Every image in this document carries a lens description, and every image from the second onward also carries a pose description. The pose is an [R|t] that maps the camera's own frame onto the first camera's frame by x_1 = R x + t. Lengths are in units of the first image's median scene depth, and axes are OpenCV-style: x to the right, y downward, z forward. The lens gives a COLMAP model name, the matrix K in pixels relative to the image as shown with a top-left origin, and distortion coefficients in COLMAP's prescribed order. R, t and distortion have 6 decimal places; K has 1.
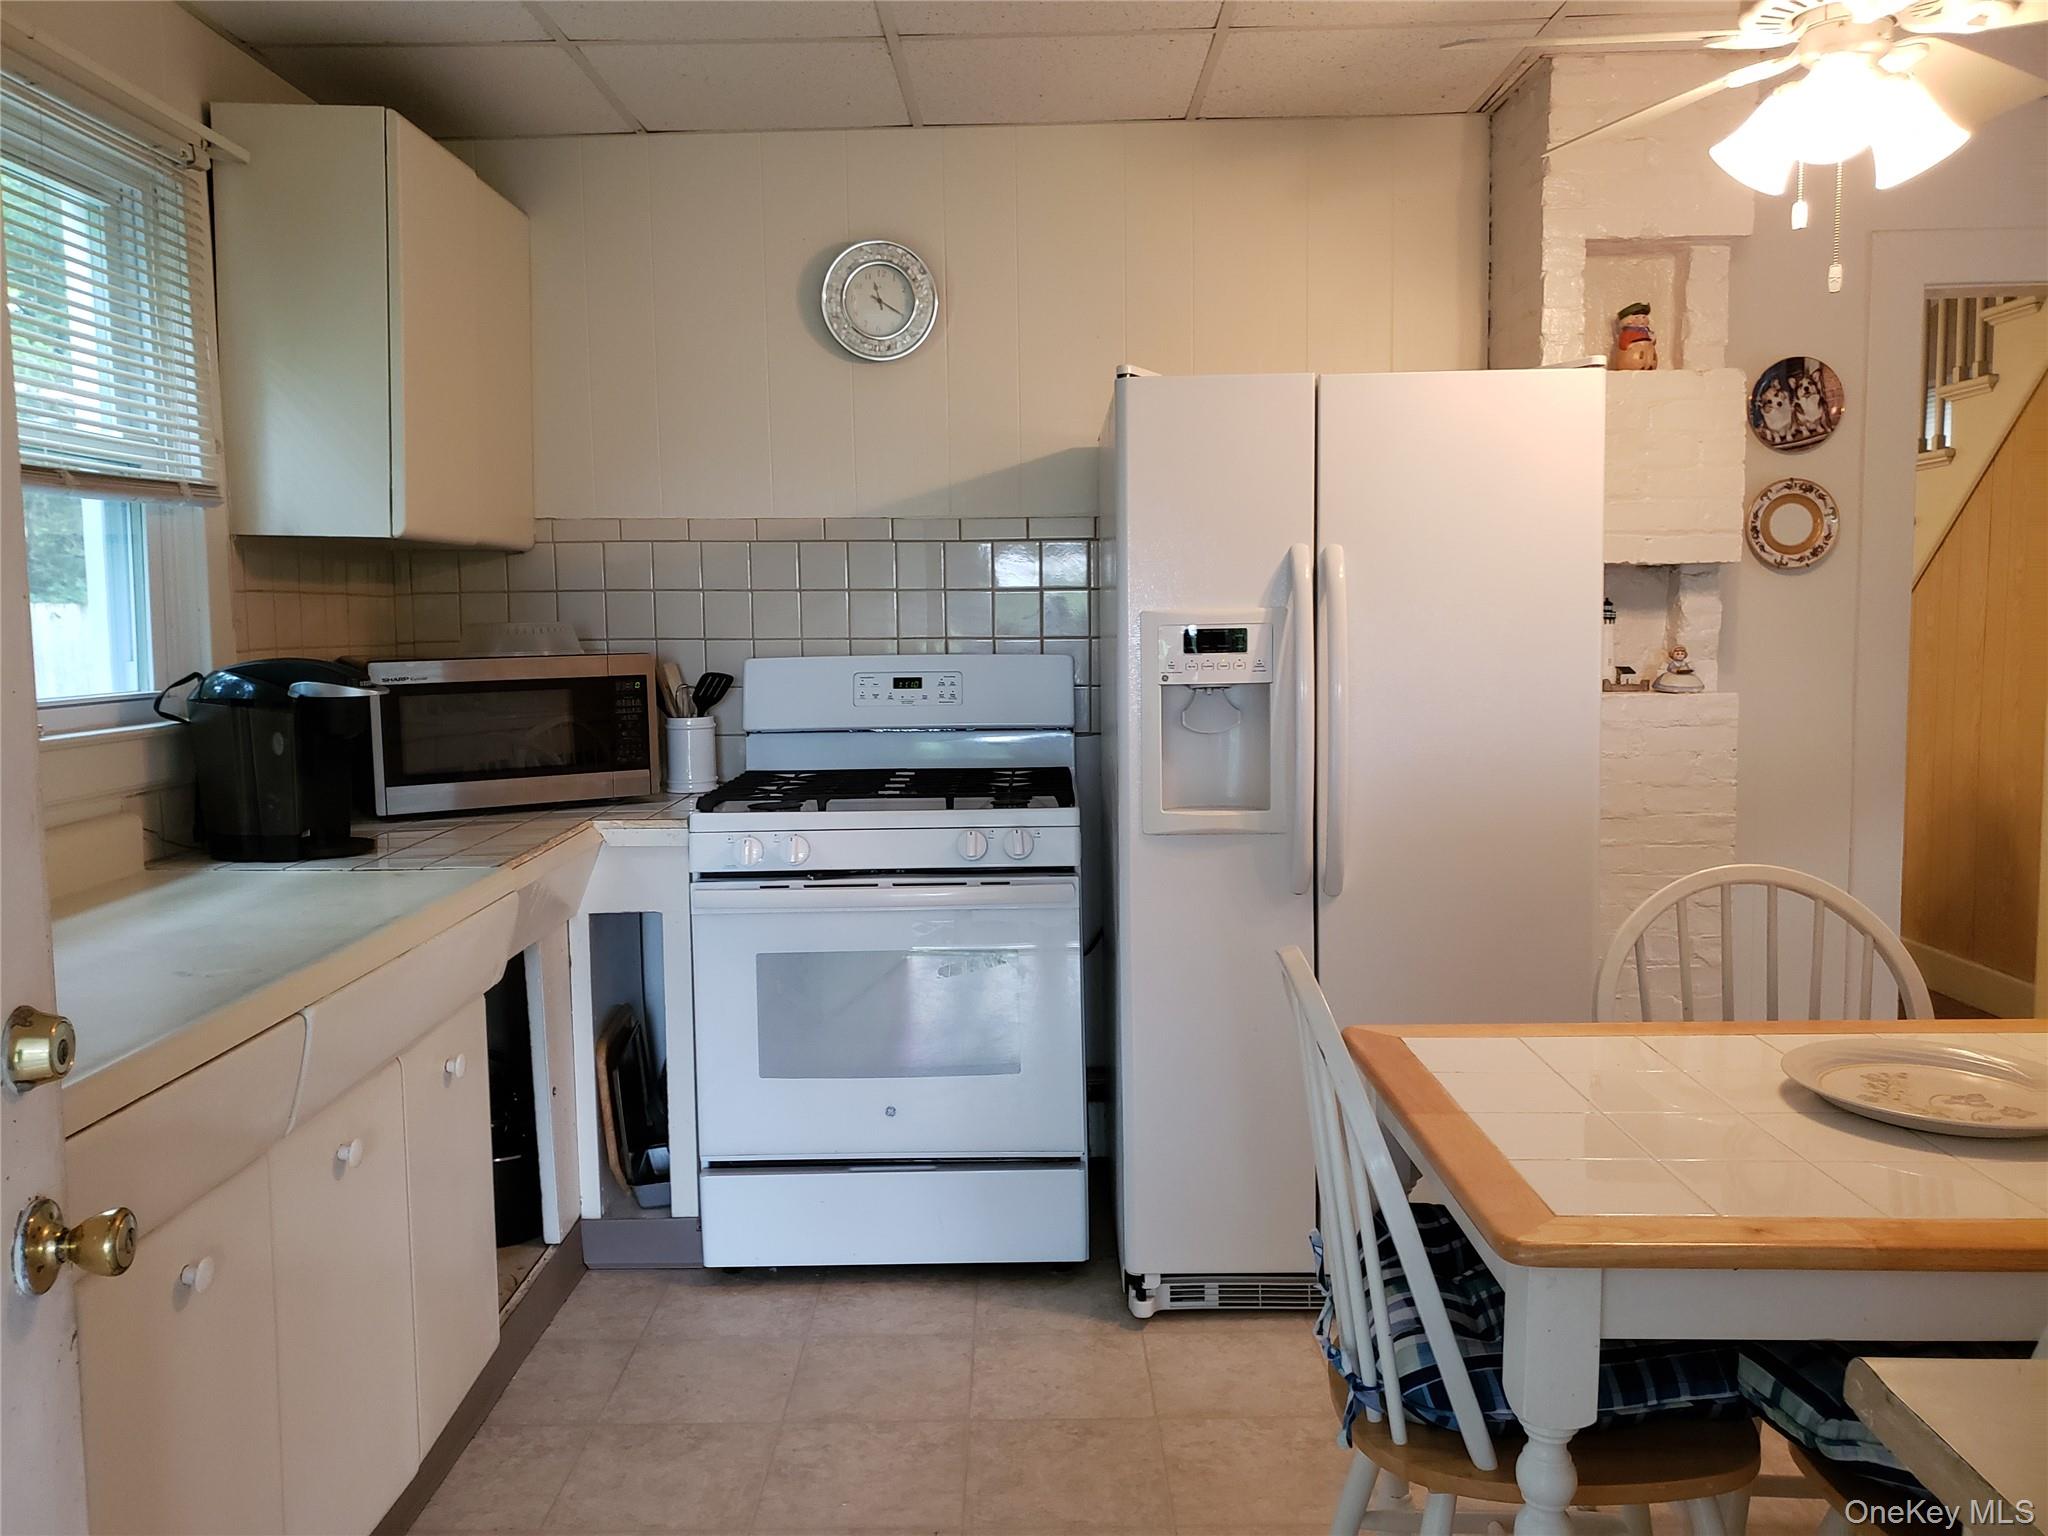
lens RADIAL K [[1526.3, 0, 1019.2], [0, 1526.3, 732.1], [0, 0, 1]] dist [0.000752, -0.005737]
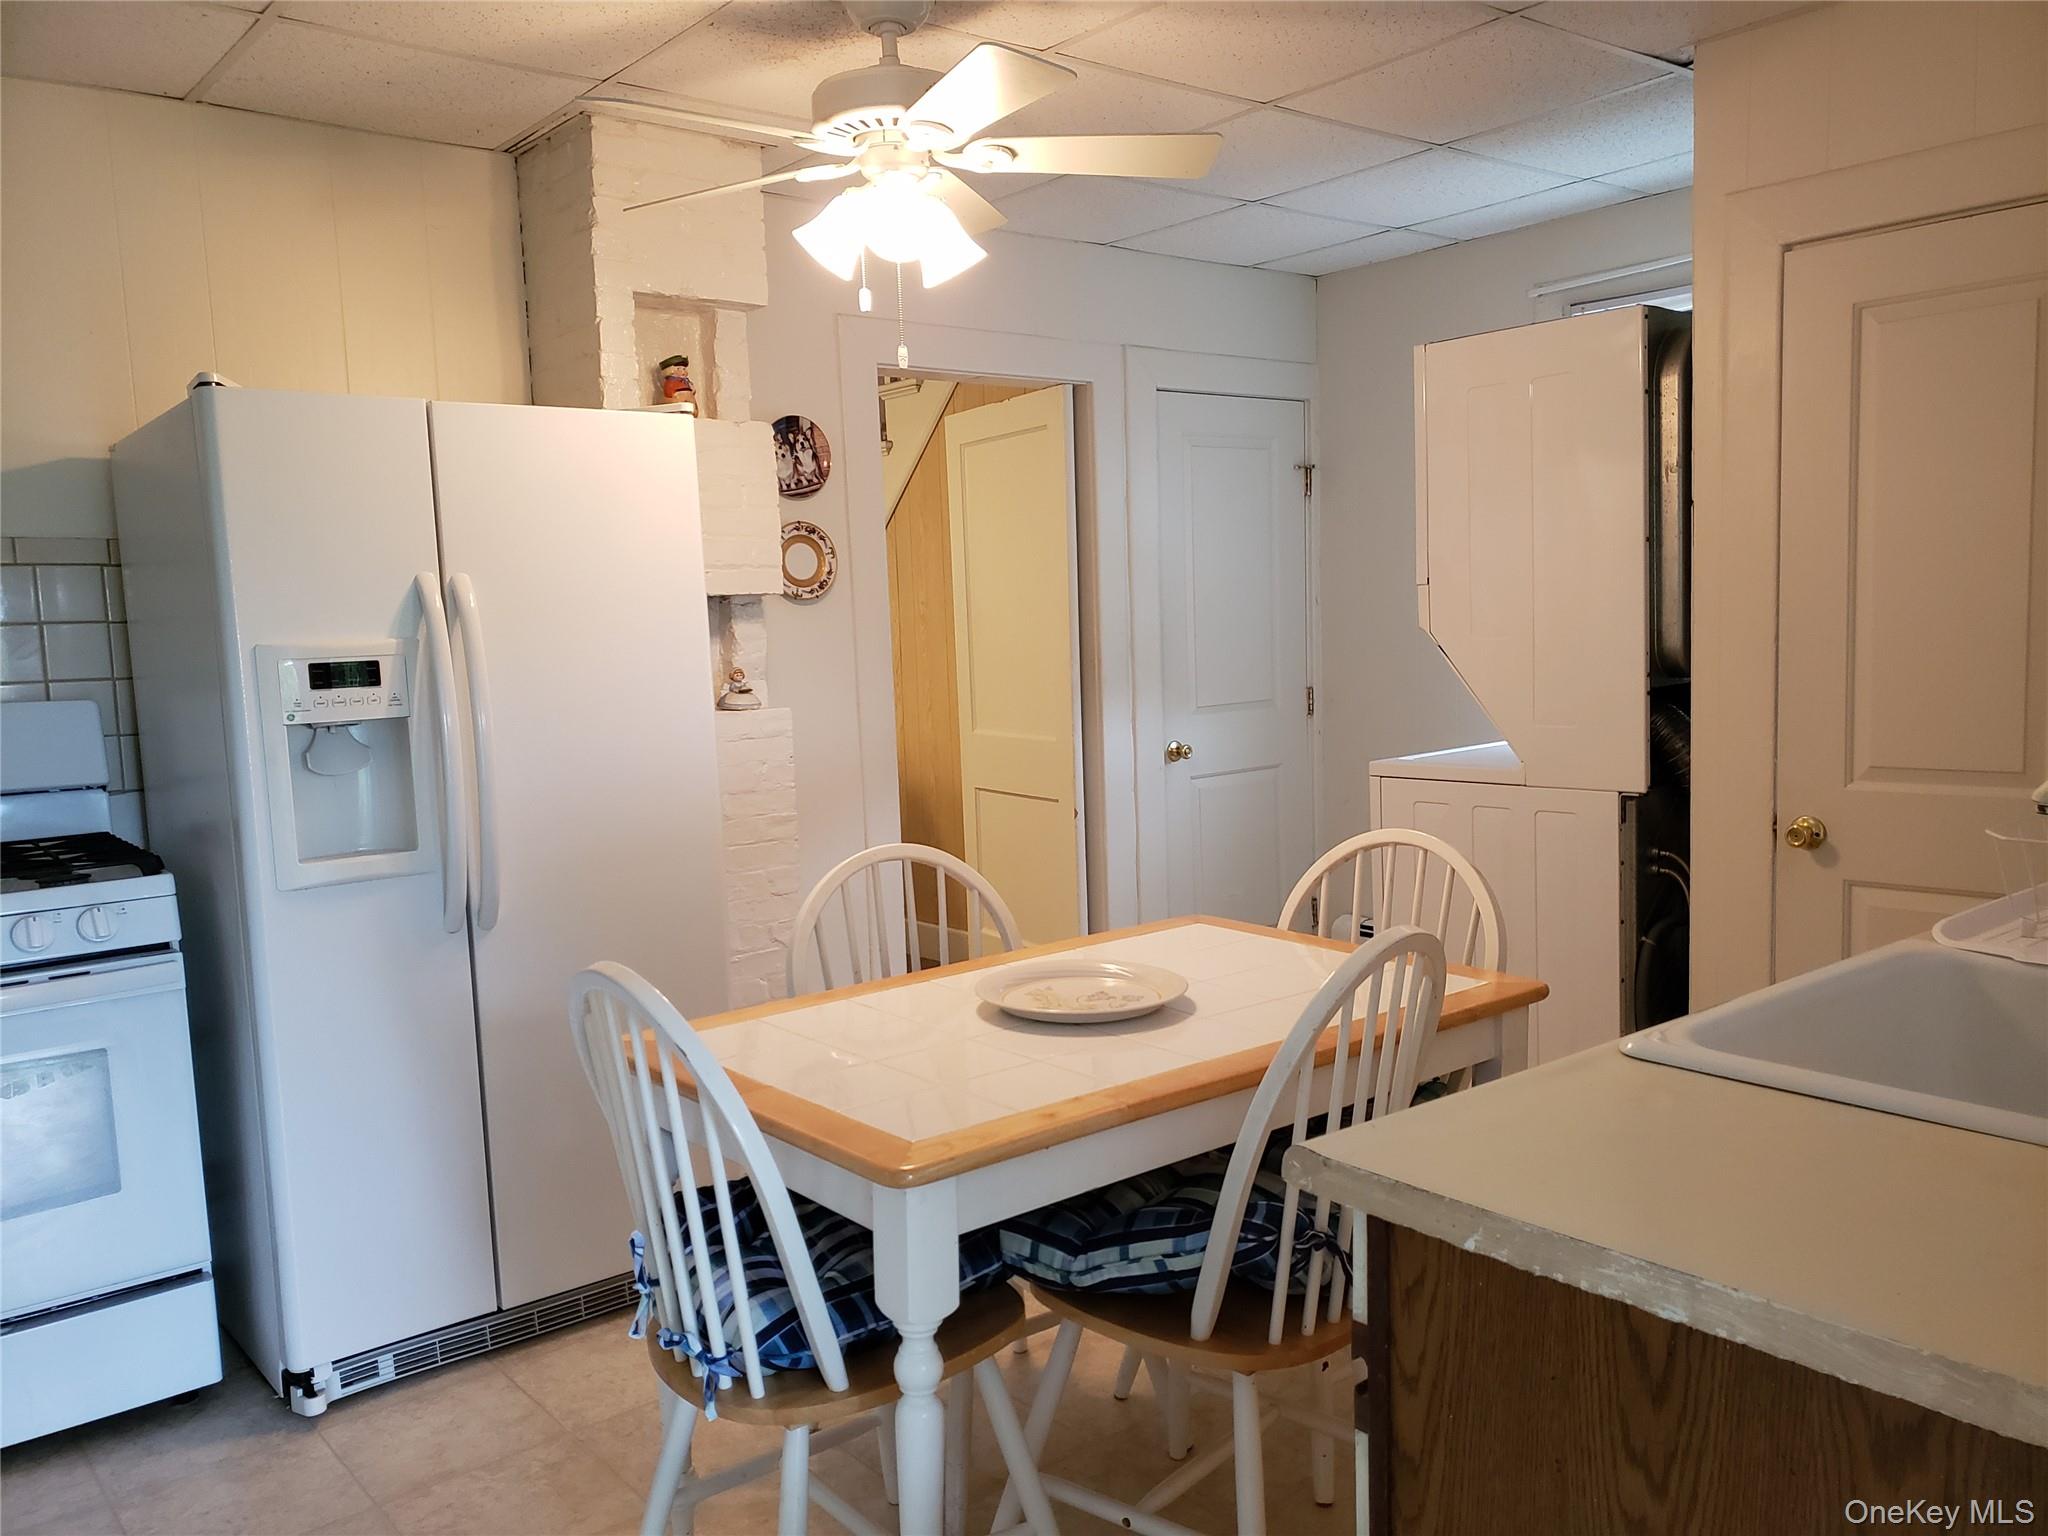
lens RADIAL K [[1528.3, 0, 1024.0], [0, 1528.3, 768.0], [0, 0, 1]] dist [-0.026881, -0.000464]
pose [[0.757569, -0.070889, 0.648894, -0.150424], [0.071199, 0.997128, 0.025809, 0.002325], [-0.648861, 0.026648, 0.760441, 0.021595]]
